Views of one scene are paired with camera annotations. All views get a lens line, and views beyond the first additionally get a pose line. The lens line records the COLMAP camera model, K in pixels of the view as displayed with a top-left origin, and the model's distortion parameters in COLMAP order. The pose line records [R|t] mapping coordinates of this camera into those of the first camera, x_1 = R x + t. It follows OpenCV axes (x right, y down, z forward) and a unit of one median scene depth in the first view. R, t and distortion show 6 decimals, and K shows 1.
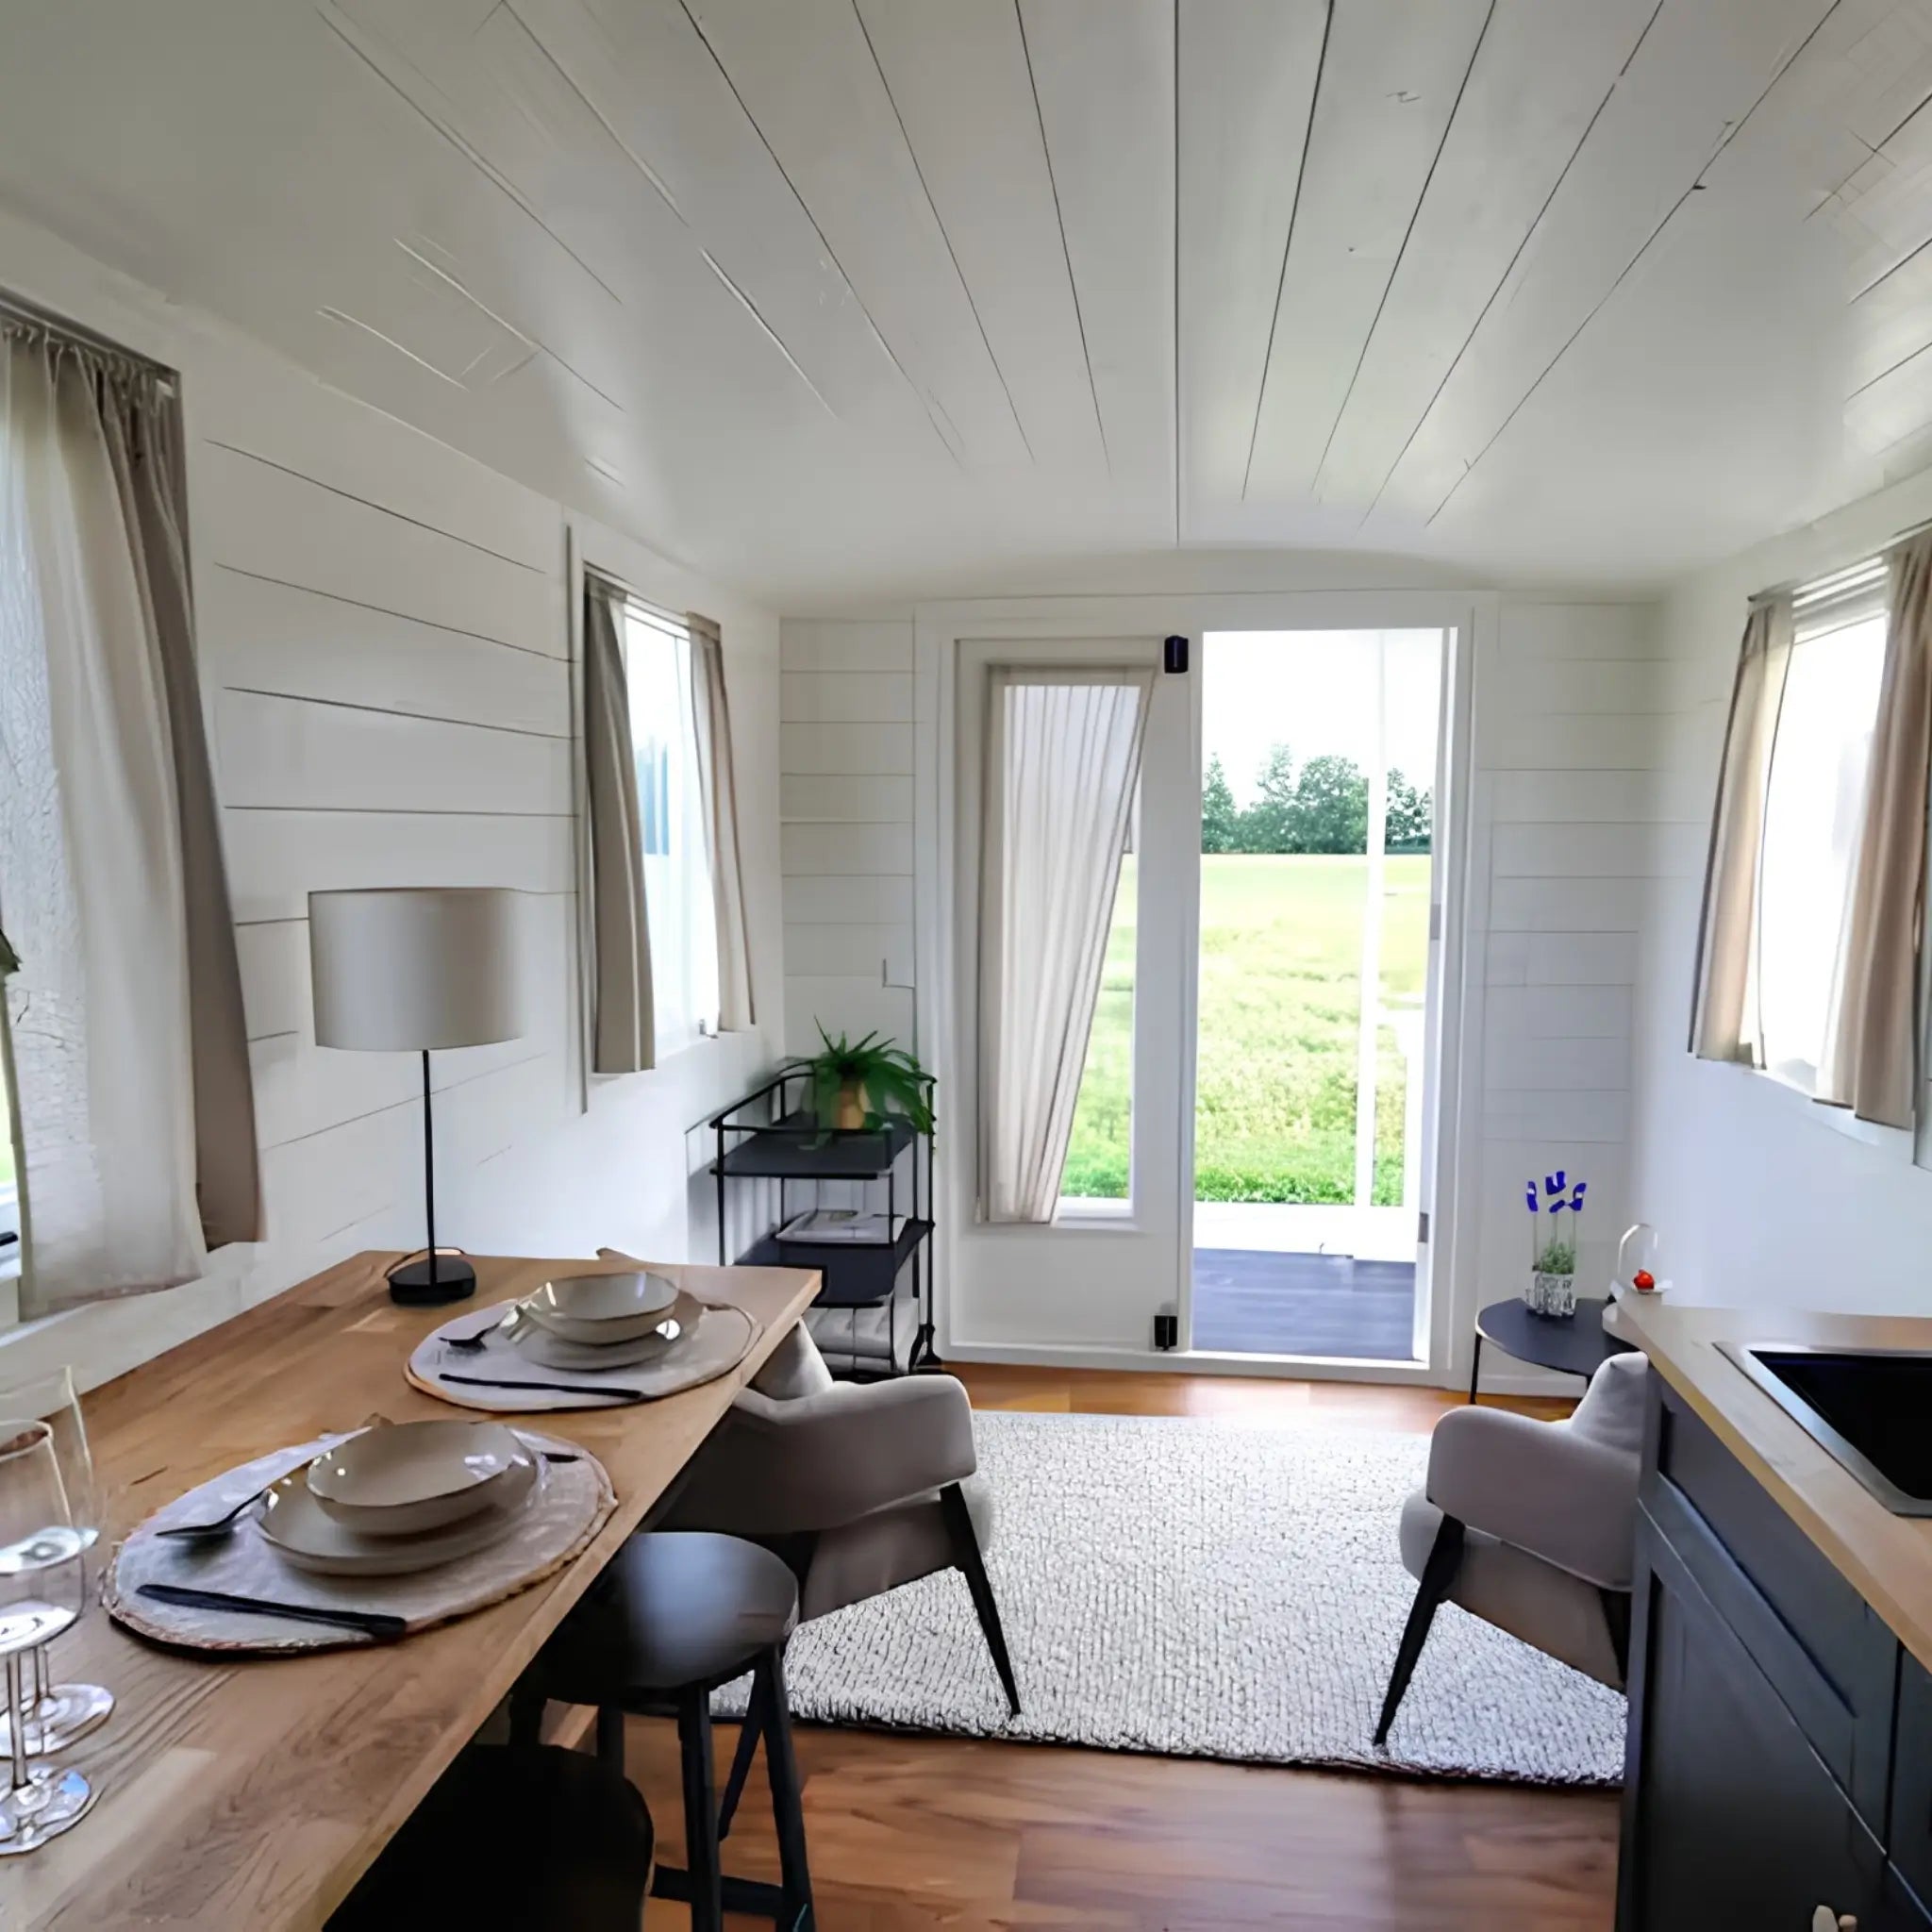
lens RADIAL K [[1417.3, 0, 990.5], [0, 1417.3, 997.4], [0, 0, 1]] dist [-0.001870, -0.003997]
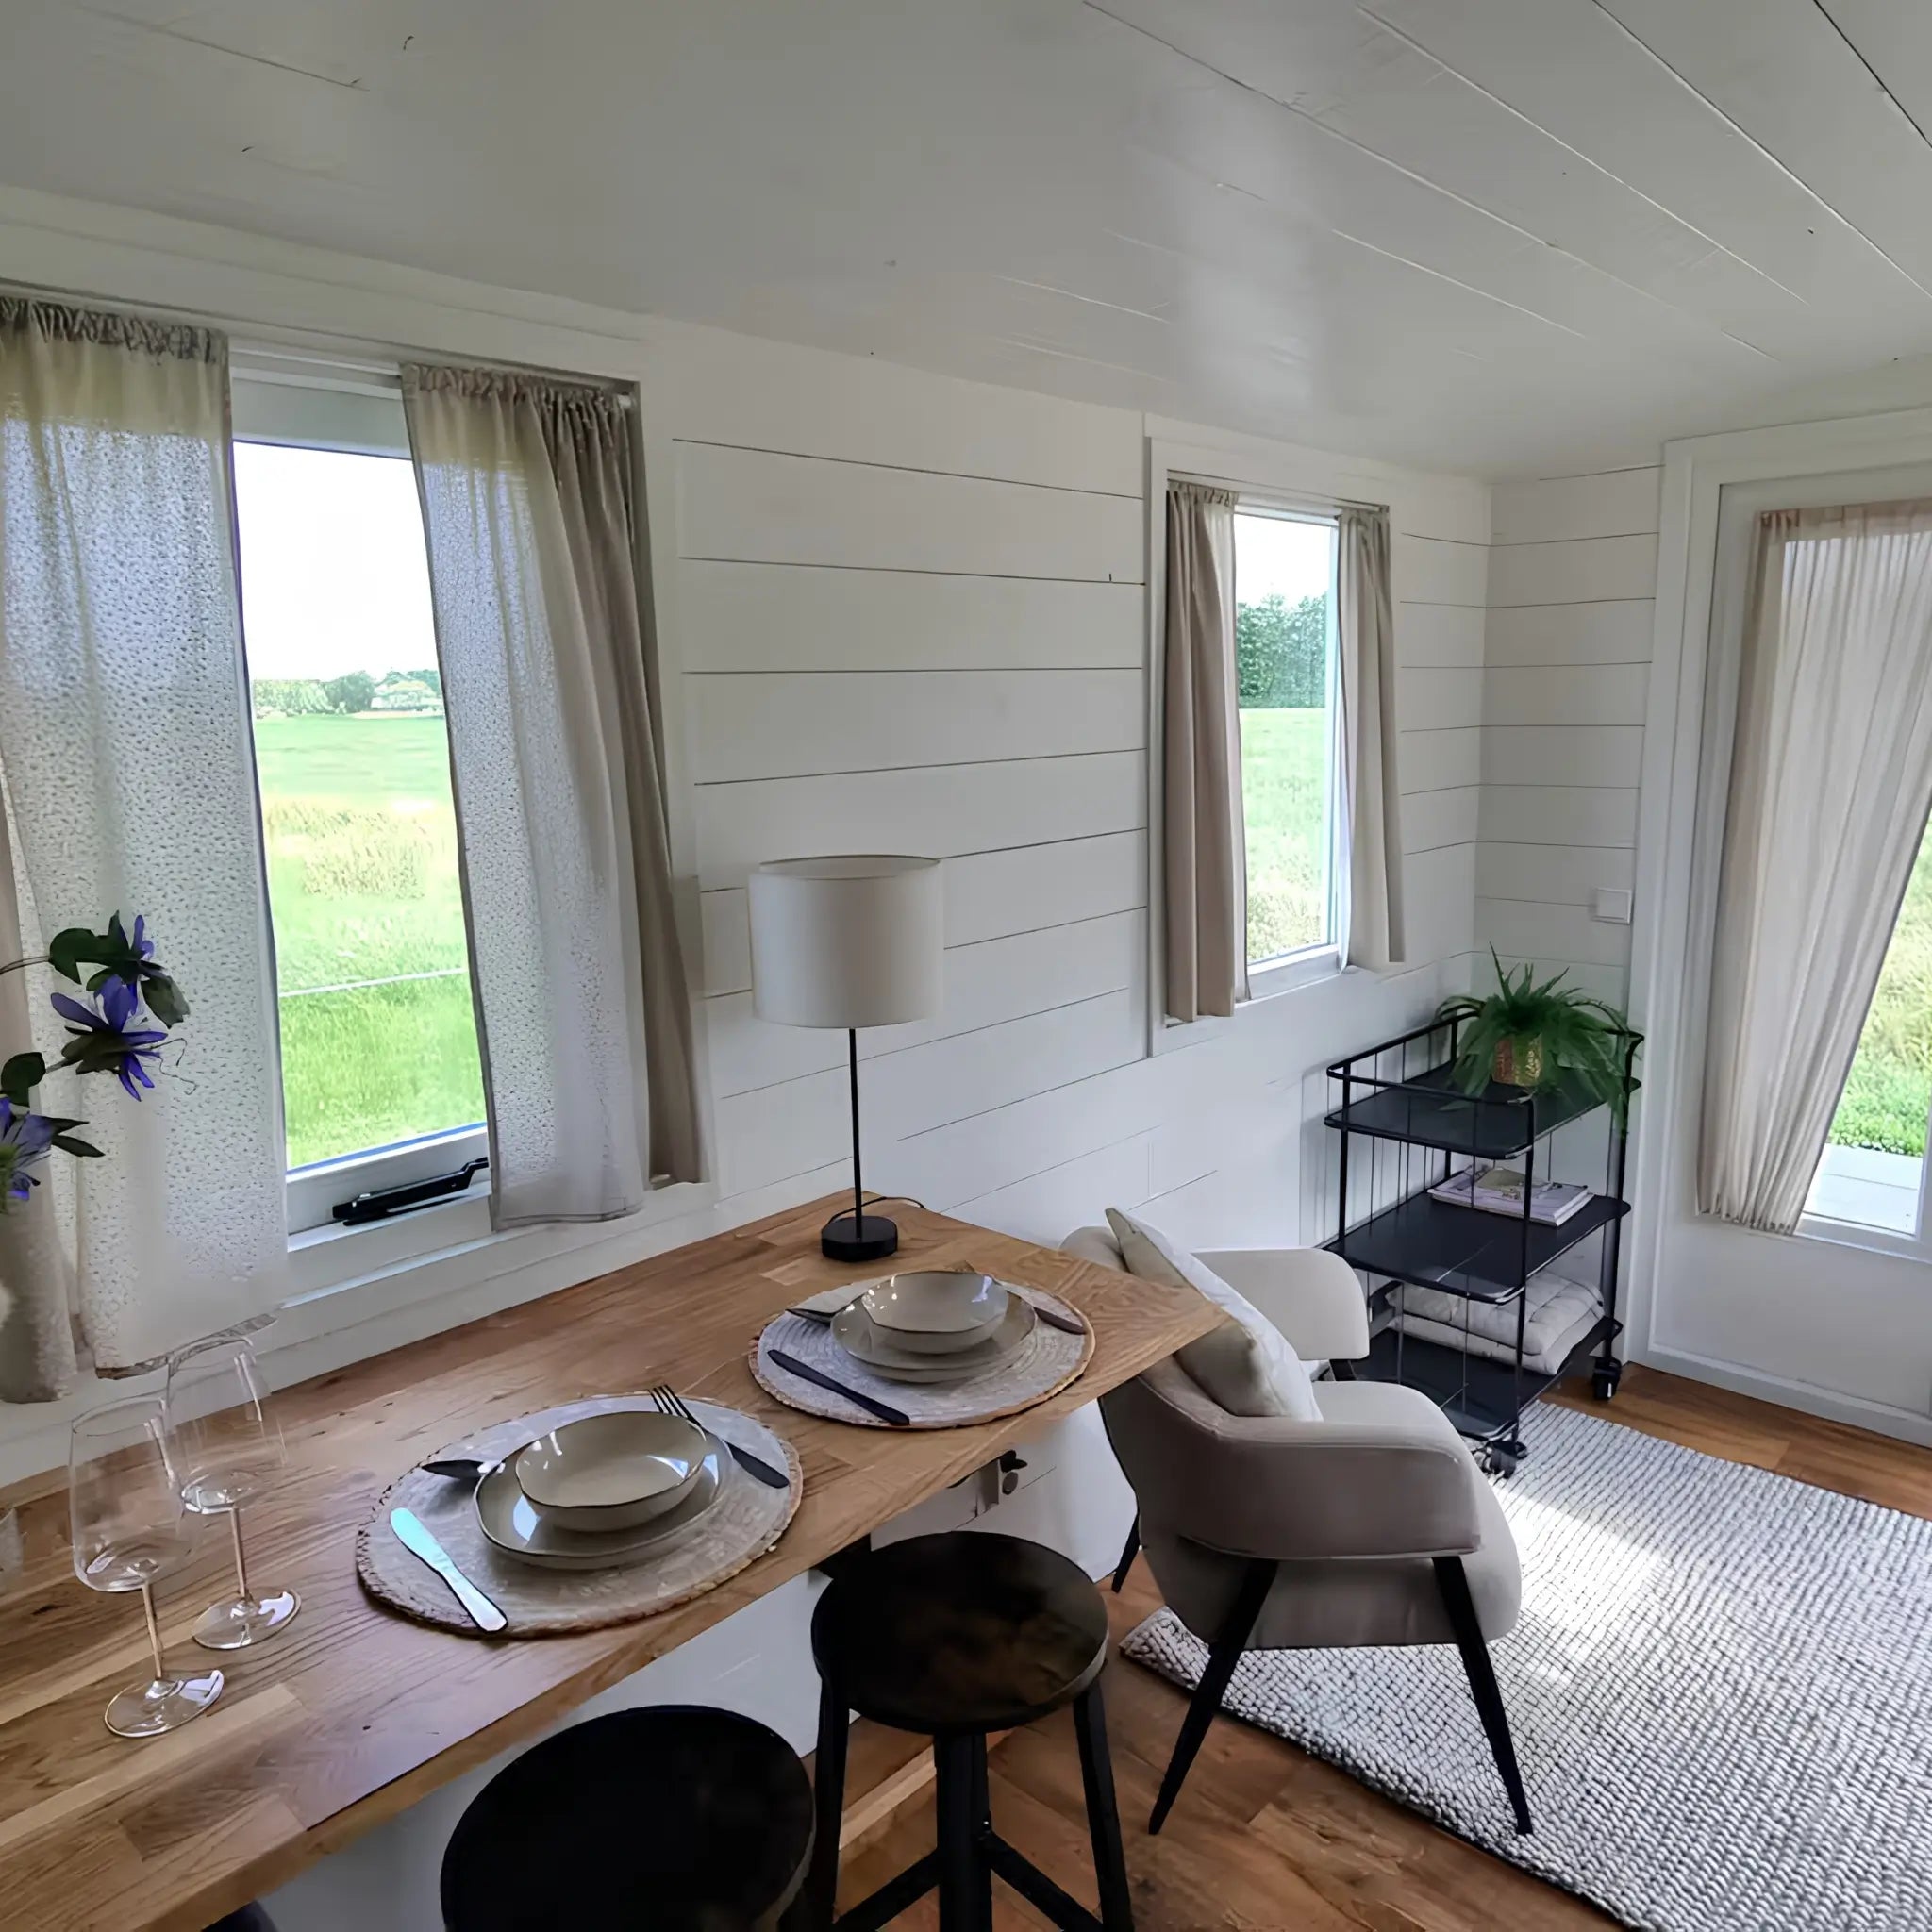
lens RADIAL K [[1417.3, 0, 990.5], [0, 1417.3, 997.4], [0, 0, 1]] dist [-0.001870, -0.003997]
pose [[0.805549, 0.095472, -0.584787, 0.218157], [-0.033382, 0.992679, 0.116081, -0.078365], [0.591588, -0.073987, 0.802839, 0.180713]]
